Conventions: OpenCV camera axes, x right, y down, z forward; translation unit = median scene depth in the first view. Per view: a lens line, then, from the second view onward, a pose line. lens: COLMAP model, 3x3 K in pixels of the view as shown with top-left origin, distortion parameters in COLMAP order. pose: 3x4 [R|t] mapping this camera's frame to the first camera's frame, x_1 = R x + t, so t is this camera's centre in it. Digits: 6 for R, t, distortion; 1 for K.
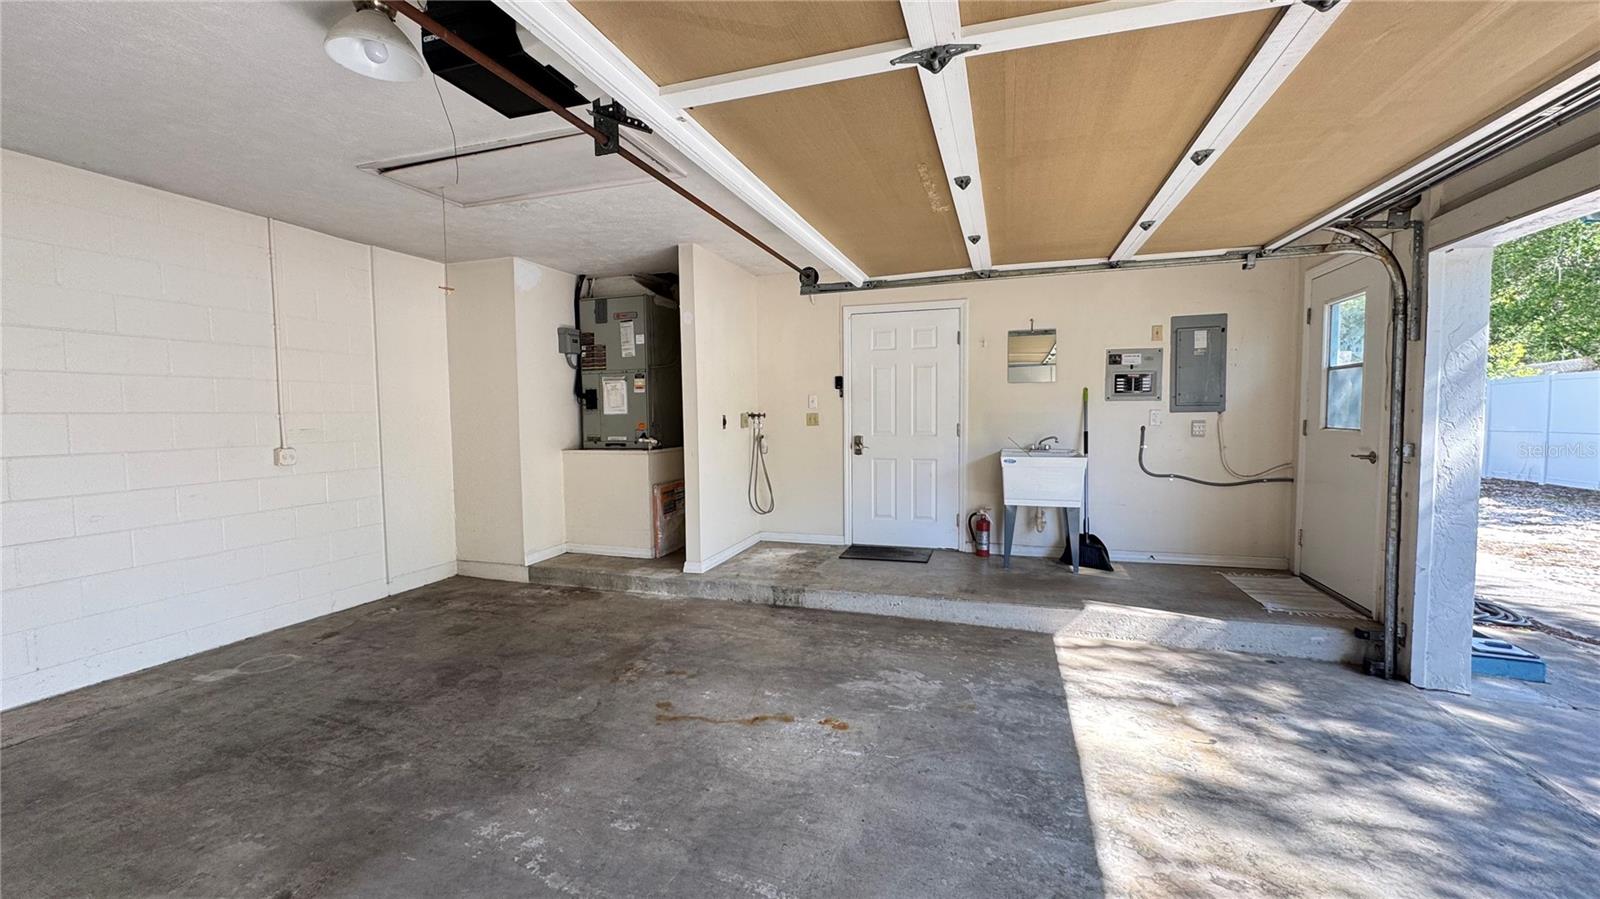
lens RADIAL K [[639.7, 0, 792.7], [0, 639.7, 450.2], [0, 0, 1]] dist [-0.005056, 0.001046]
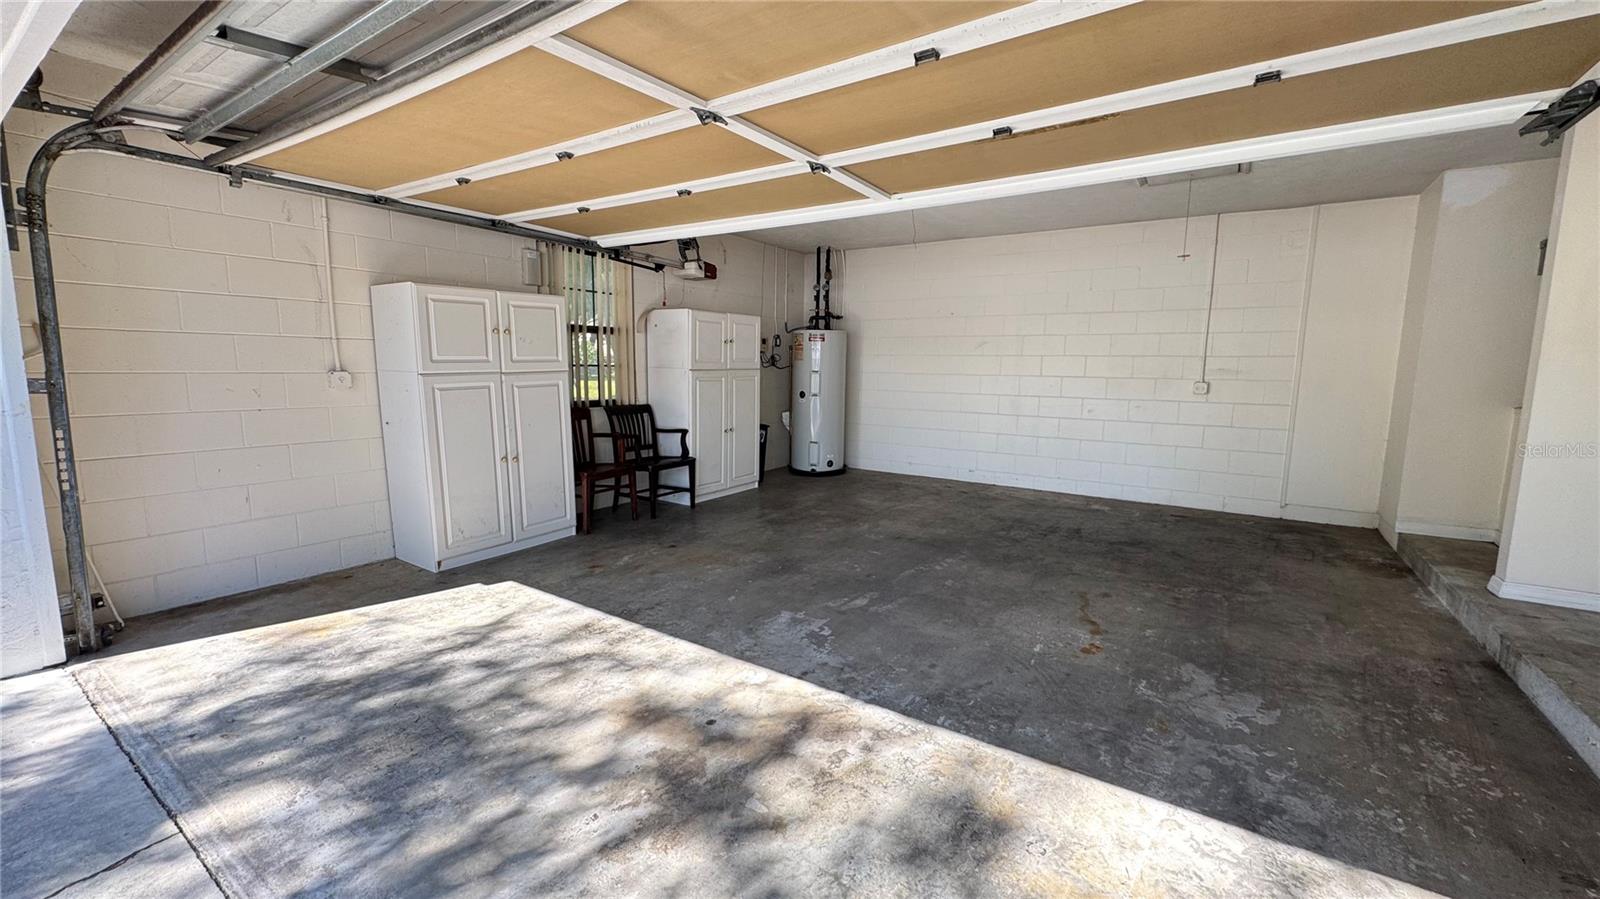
lens RADIAL K [[639.7, 0, 806.1], [0, 639.7, 451.0], [0, 0, 1]] dist [-0.005056, 0.001046]
pose [[-0.271100, 0.131369, -0.953544, 0.819779], [-0.068507, 0.985497, 0.155249, -0.014715], [0.960110, 0.107412, -0.258168, 0.562703]]
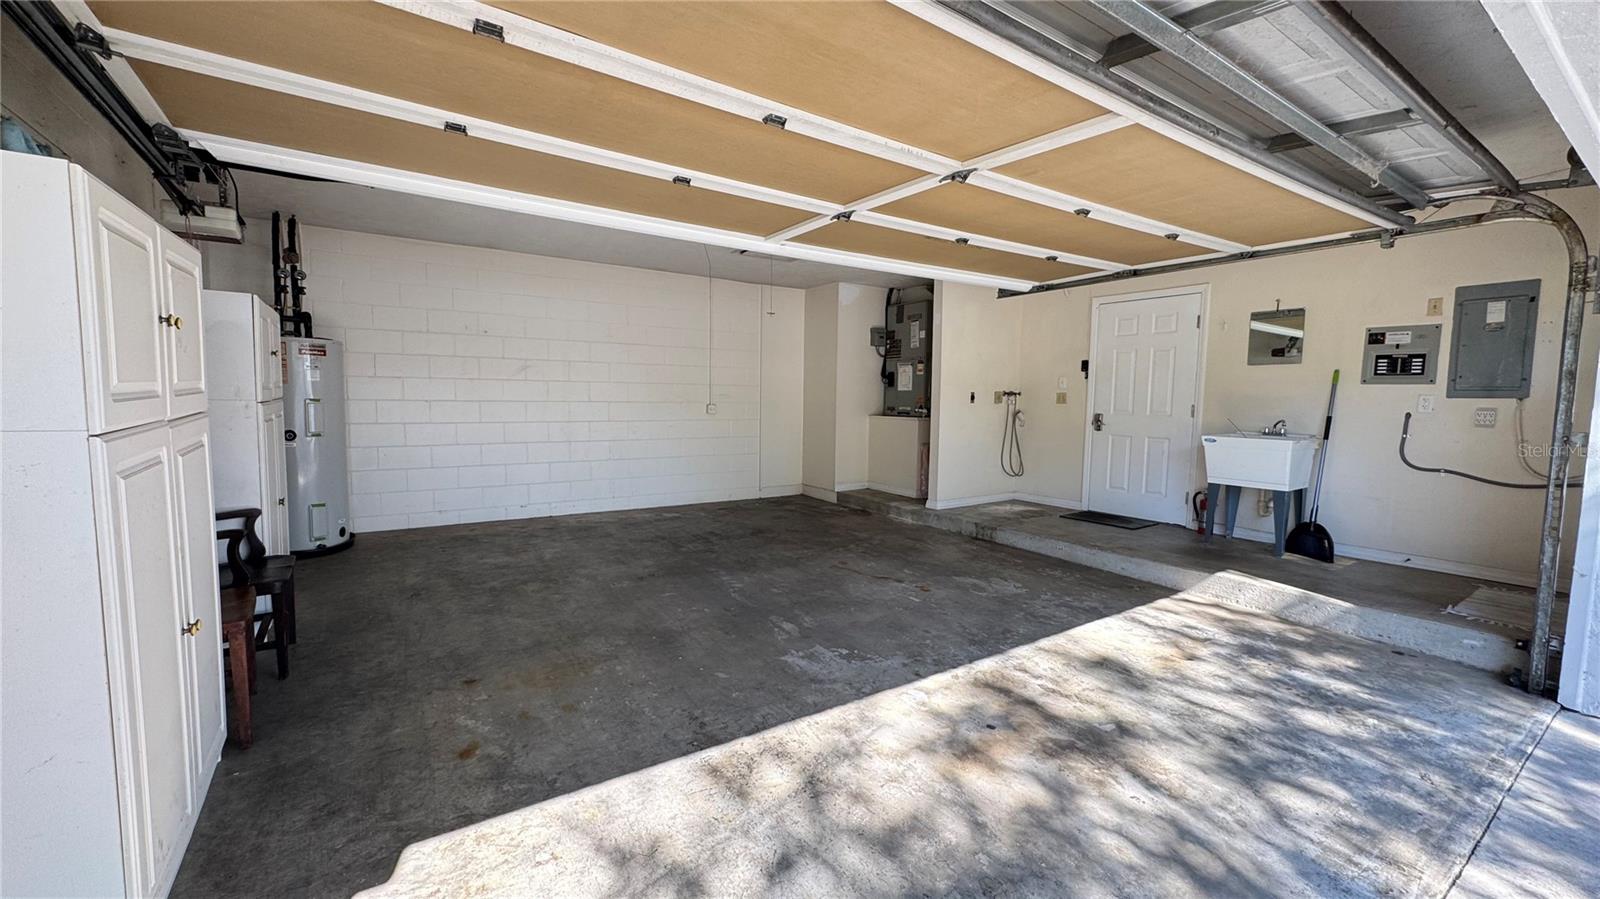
lens RADIAL K [[639.7, 0, 798.2], [0, 639.7, 475.3], [0, 0, 1]] dist [-0.005056, 0.001046]
pose [[0.786329, 0.096949, -0.610153, 0.536910], [-0.056707, 0.994768, 0.084981, 0.027099], [0.615200, -0.032223, 0.787713, -0.291415]]
